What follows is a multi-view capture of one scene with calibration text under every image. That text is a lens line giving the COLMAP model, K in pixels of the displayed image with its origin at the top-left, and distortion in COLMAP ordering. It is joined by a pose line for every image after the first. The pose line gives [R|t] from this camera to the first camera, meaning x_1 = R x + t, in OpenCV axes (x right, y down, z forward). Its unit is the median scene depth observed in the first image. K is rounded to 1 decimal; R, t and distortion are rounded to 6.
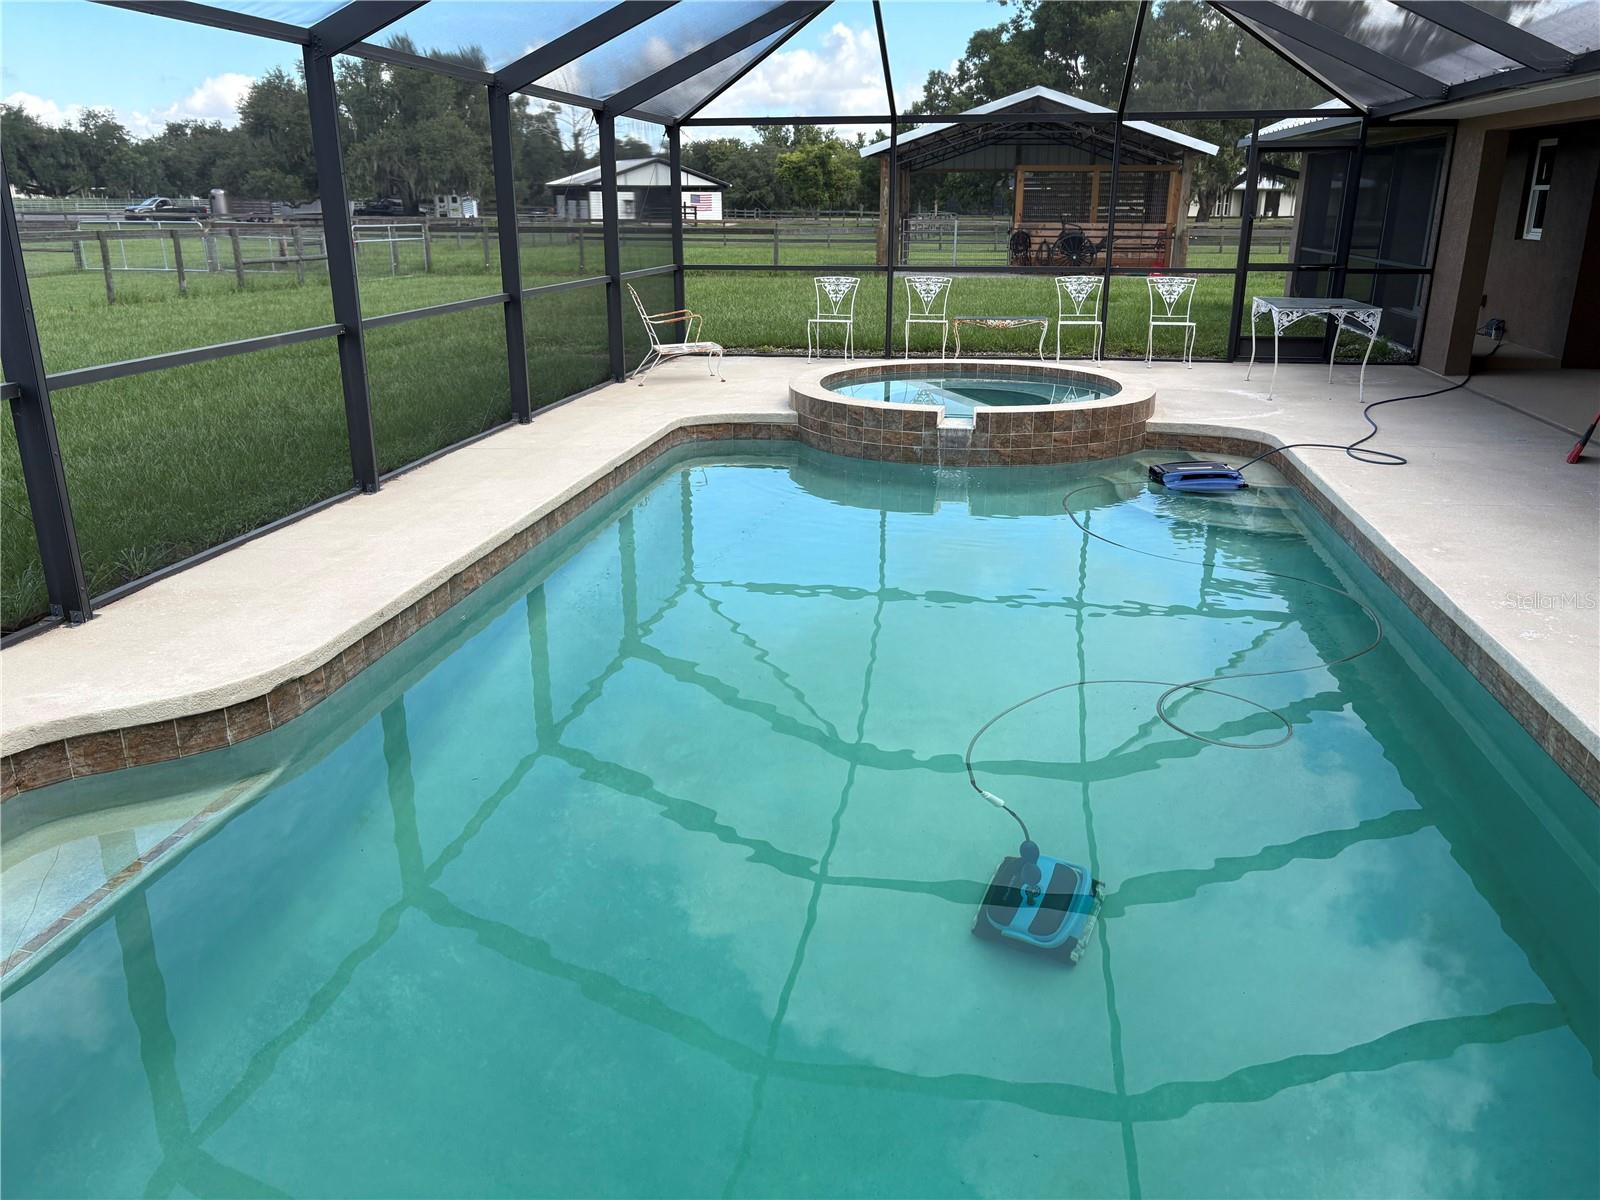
lens RADIAL K [[1207.6, 0, 812.0], [0, 1207.6, 601.4], [0, 0, 1]] dist [0.045428, -0.041501]
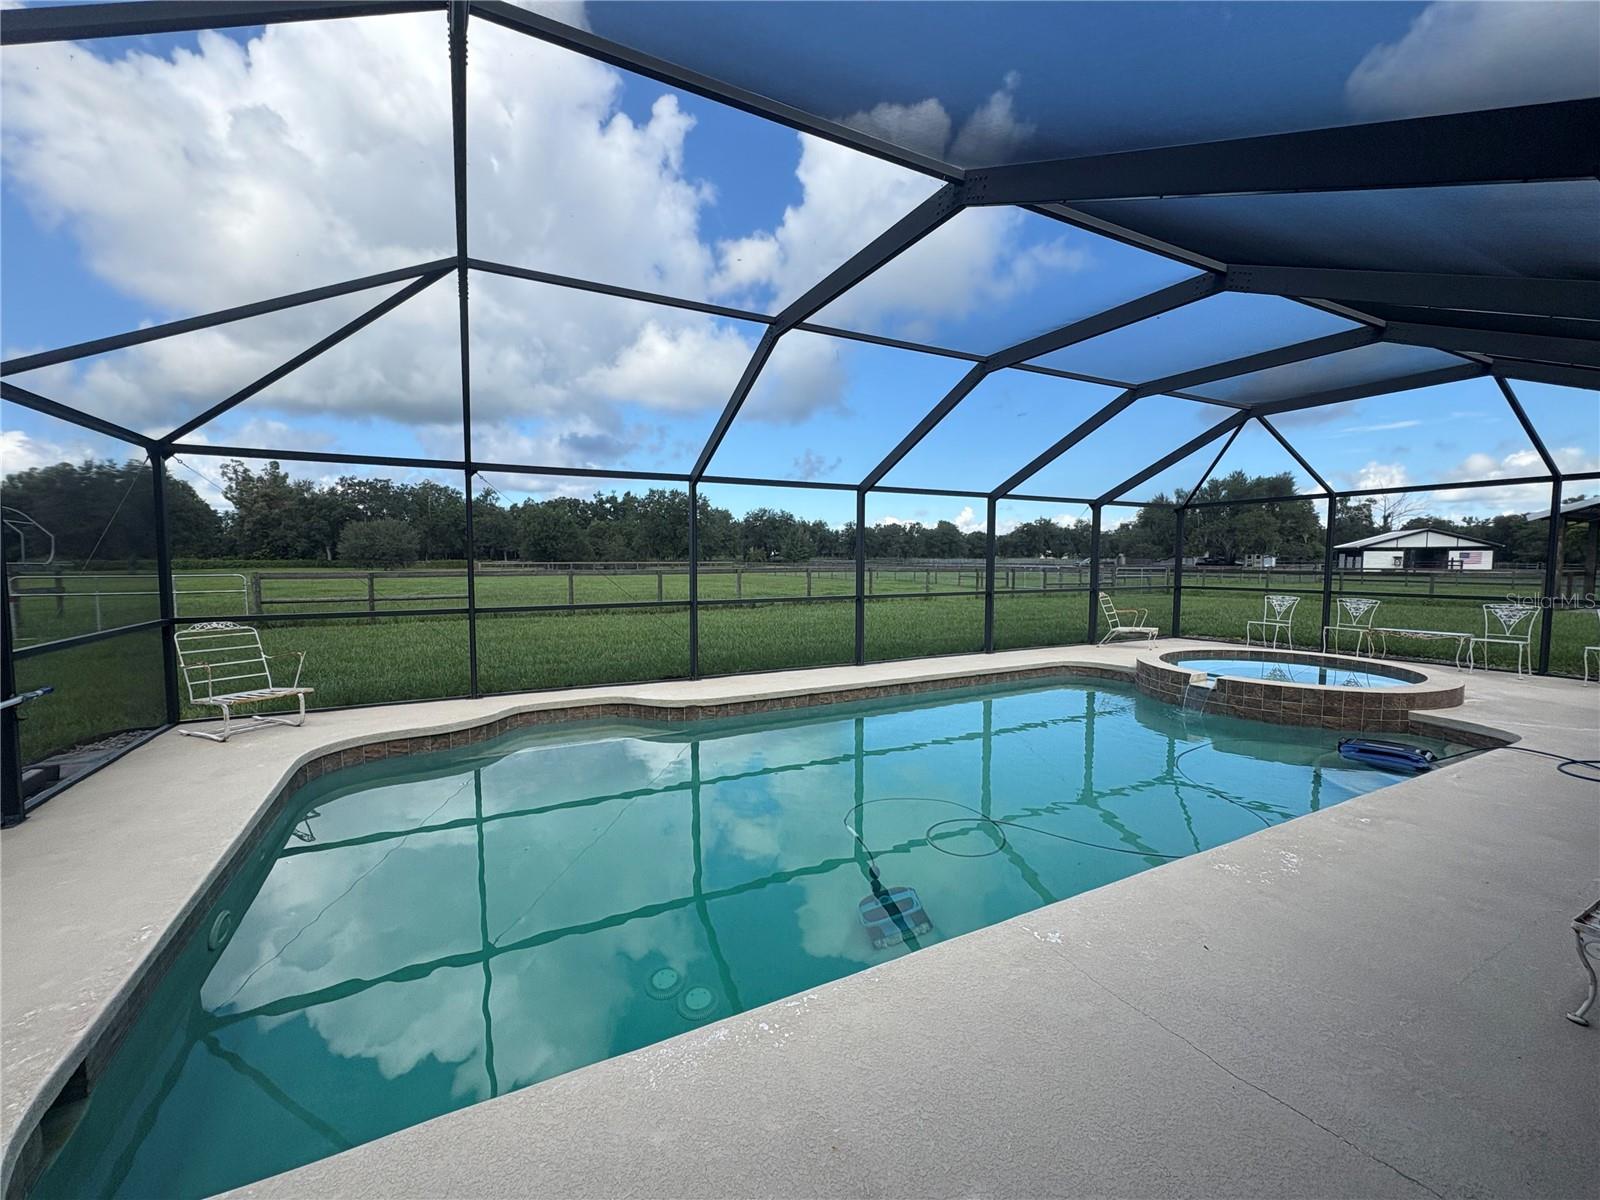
lens RADIAL K [[640.0, 0, 800.9], [0, 640.0, 601.3], [0, 0, 1]] dist [0.001080, 0.000605]
pose [[0.596892, 0.052258, -0.800618, 0.117891], [-0.250438, 0.960153, -0.124040, -0.005744], [0.762234, 0.274544, 0.586195, 0.033582]]
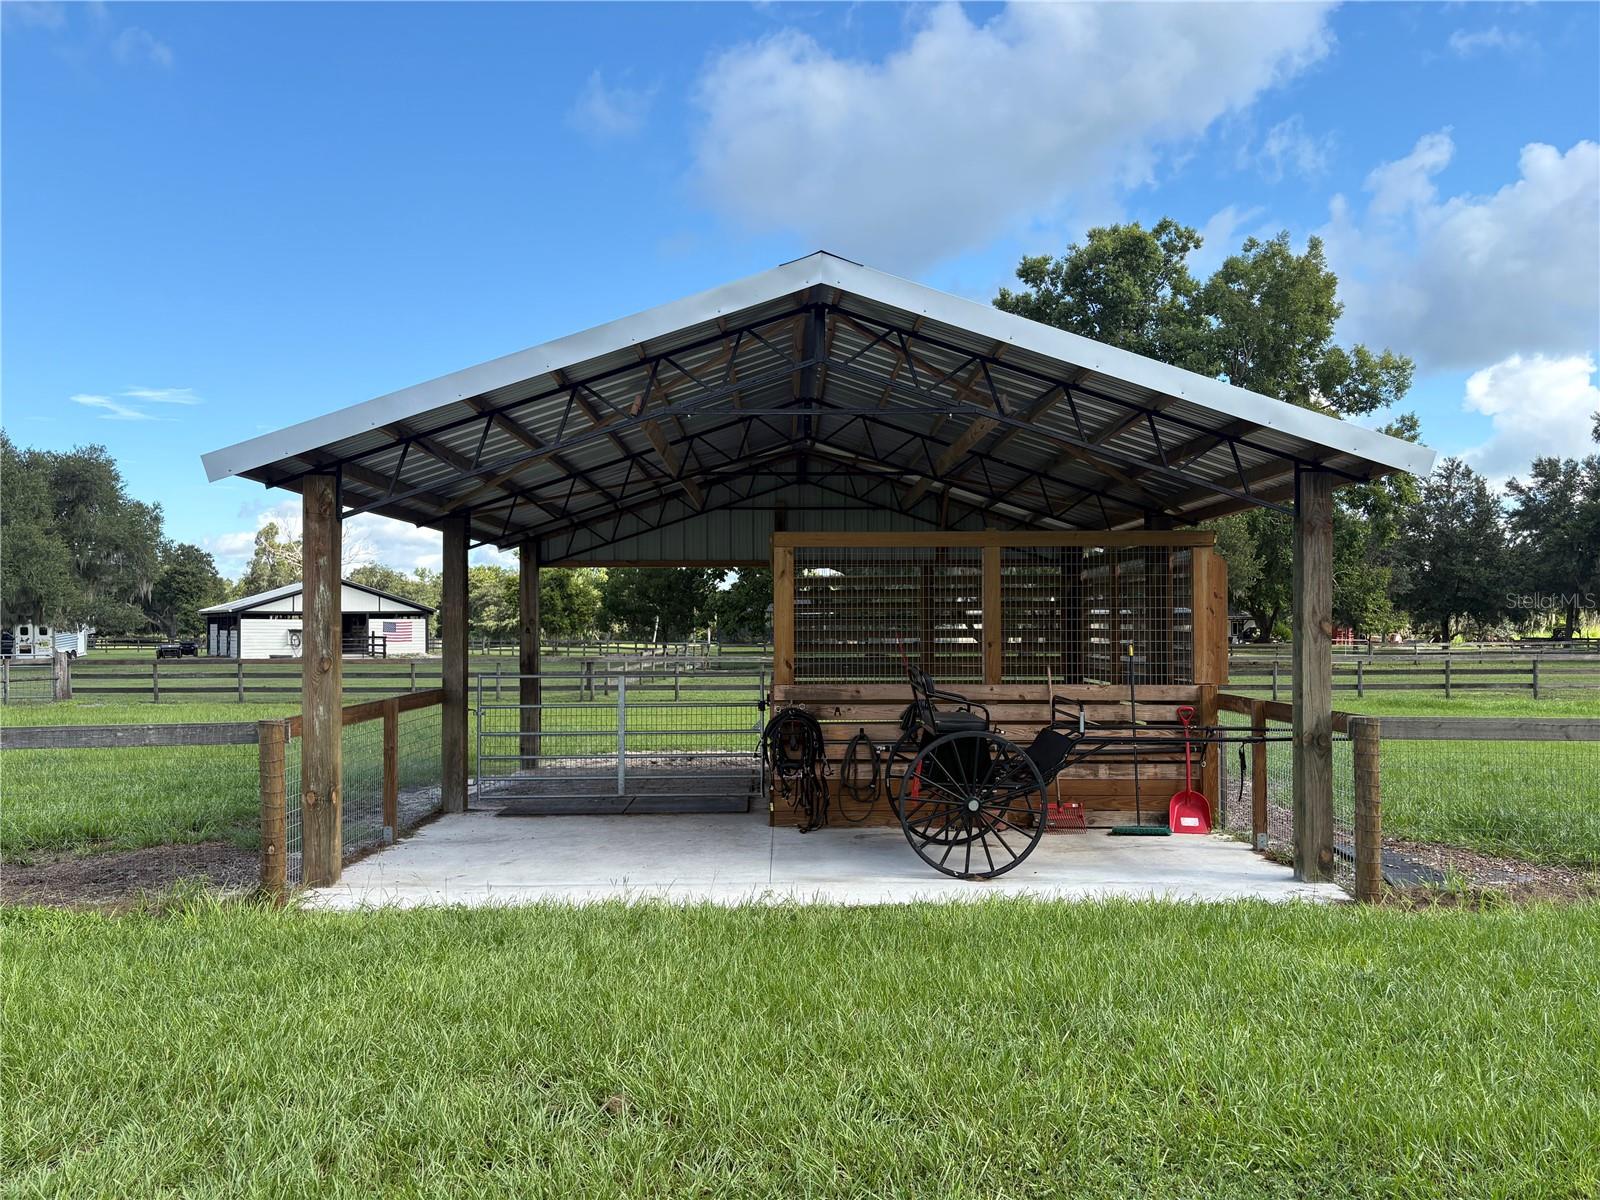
lens RADIAL K [[1207.6, 0, 800.1], [0, 1207.6, 605.2], [0, 0, 1]] dist [0.045428, -0.041501]
pose [[0.987213, -0.001540, 0.159401, 0.118903], [0.054338, 0.943317, -0.327415, -0.218538], [-0.149862, 0.331890, 0.931338, 0.665984]]
